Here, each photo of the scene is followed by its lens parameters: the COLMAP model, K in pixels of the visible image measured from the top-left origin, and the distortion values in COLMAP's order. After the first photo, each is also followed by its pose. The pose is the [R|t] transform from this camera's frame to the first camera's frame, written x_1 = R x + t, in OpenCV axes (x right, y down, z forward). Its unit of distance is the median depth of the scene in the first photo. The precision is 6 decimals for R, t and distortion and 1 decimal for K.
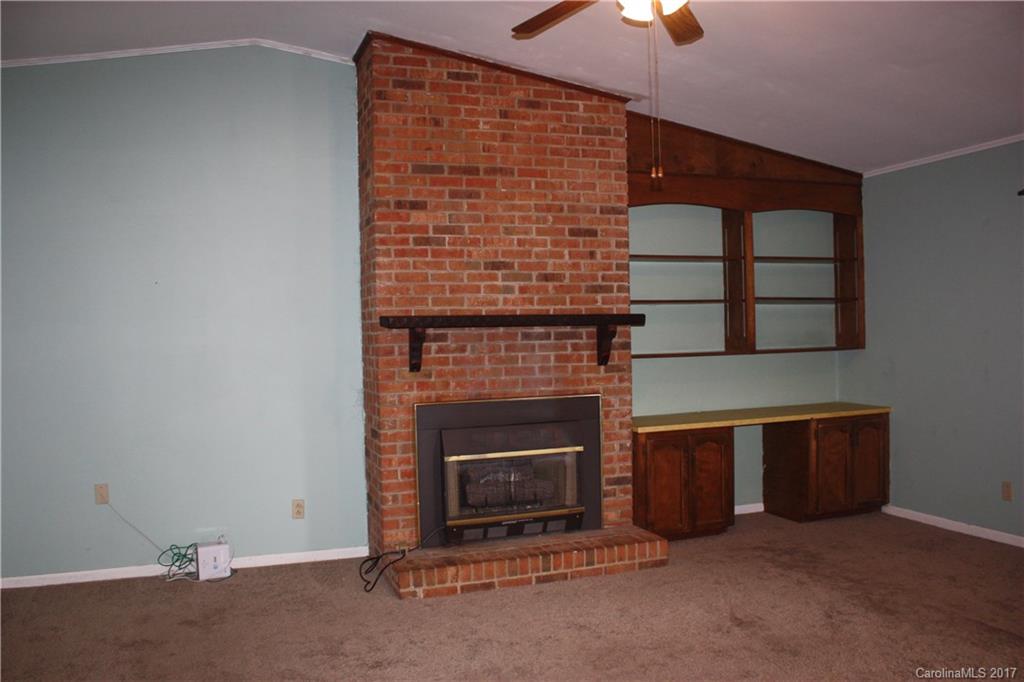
lens RADIAL K [[858.9, 0, 503.2], [0, 858.9, 356.2], [0, 0, 1]] dist [-0.161462, 0.133156]
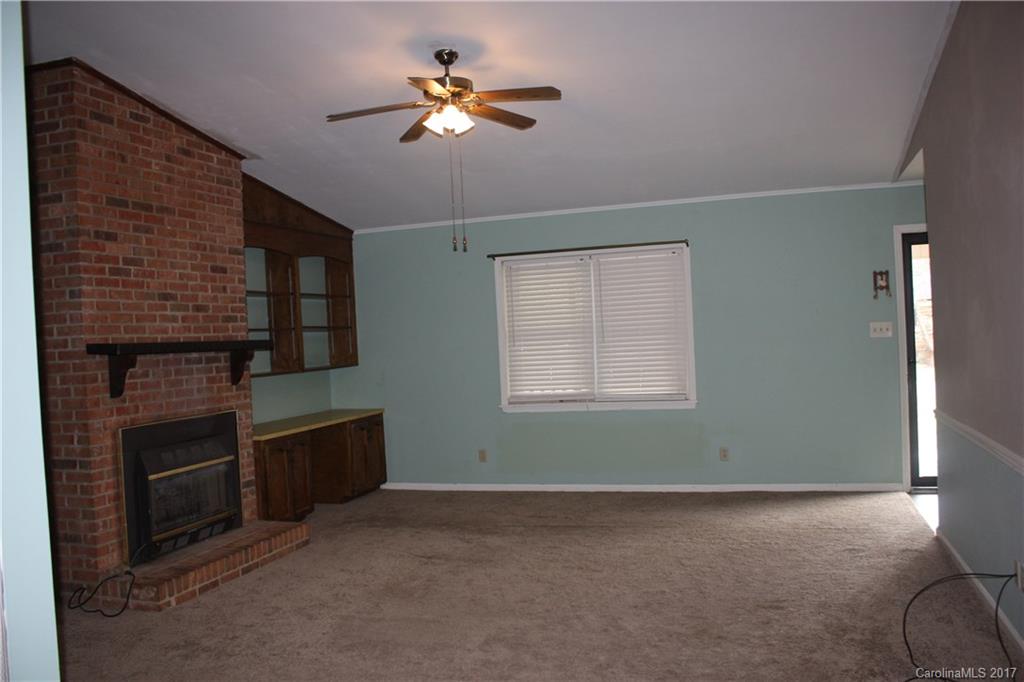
lens RADIAL K [[858.9, 0, 503.3], [0, 858.9, 358.5], [0, 0, 1]] dist [-0.161462, 0.133156]
pose [[0.611526, -0.025923, 0.790800, -0.577399], [0.054543, 0.998467, -0.009448, 0.005816], [-0.789342, 0.048910, 0.612002, 0.014620]]
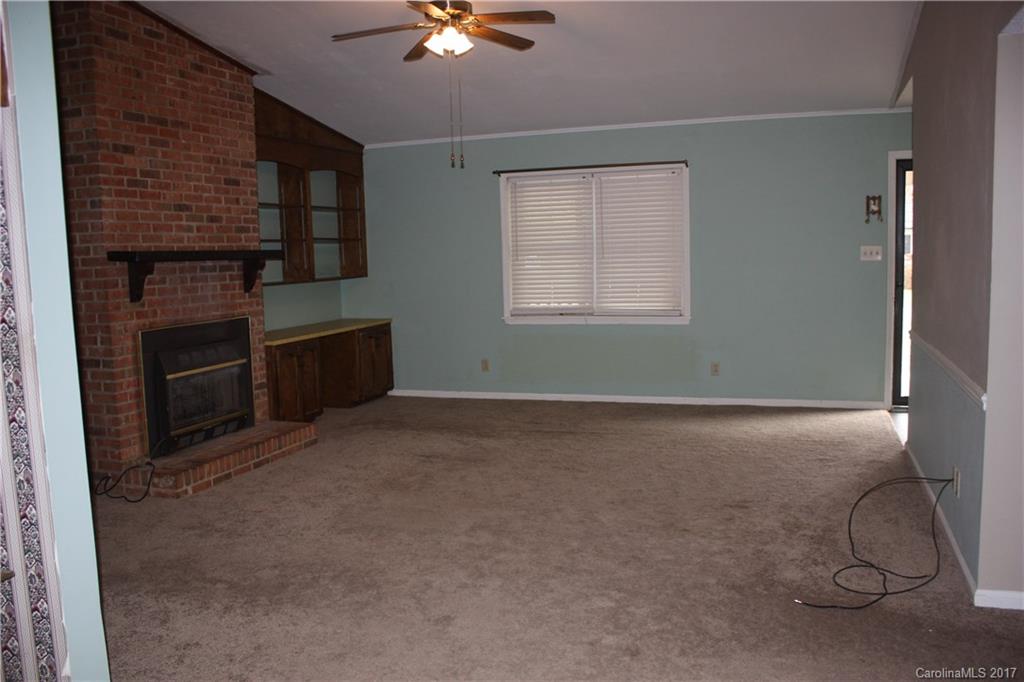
lens RADIAL K [[858.9, 0, 507.8], [0, 858.9, 364.5], [0, 0, 1]] dist [-0.161462, 0.133156]
pose [[0.625612, -0.094070, 0.774442, -0.609106], [0.034555, 0.995071, 0.092955, 0.013875], [-0.779369, -0.031393, 0.625779, -0.047291]]
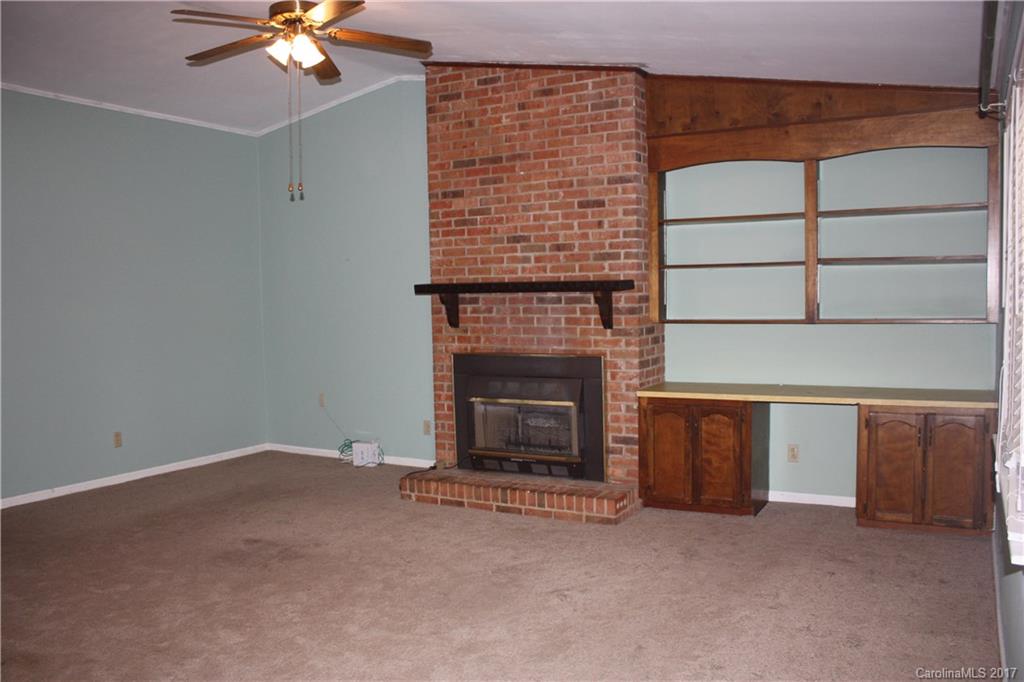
lens RADIAL K [[858.9, 0, 506.4], [0, 858.9, 346.1], [0, 0, 1]] dist [-0.161462, 0.133156]
pose [[0.659110, 0.058757, -0.749748, 0.845238], [-0.014516, 0.997751, 0.065432, -0.036285], [0.751907, -0.032244, 0.658481, 0.214957]]
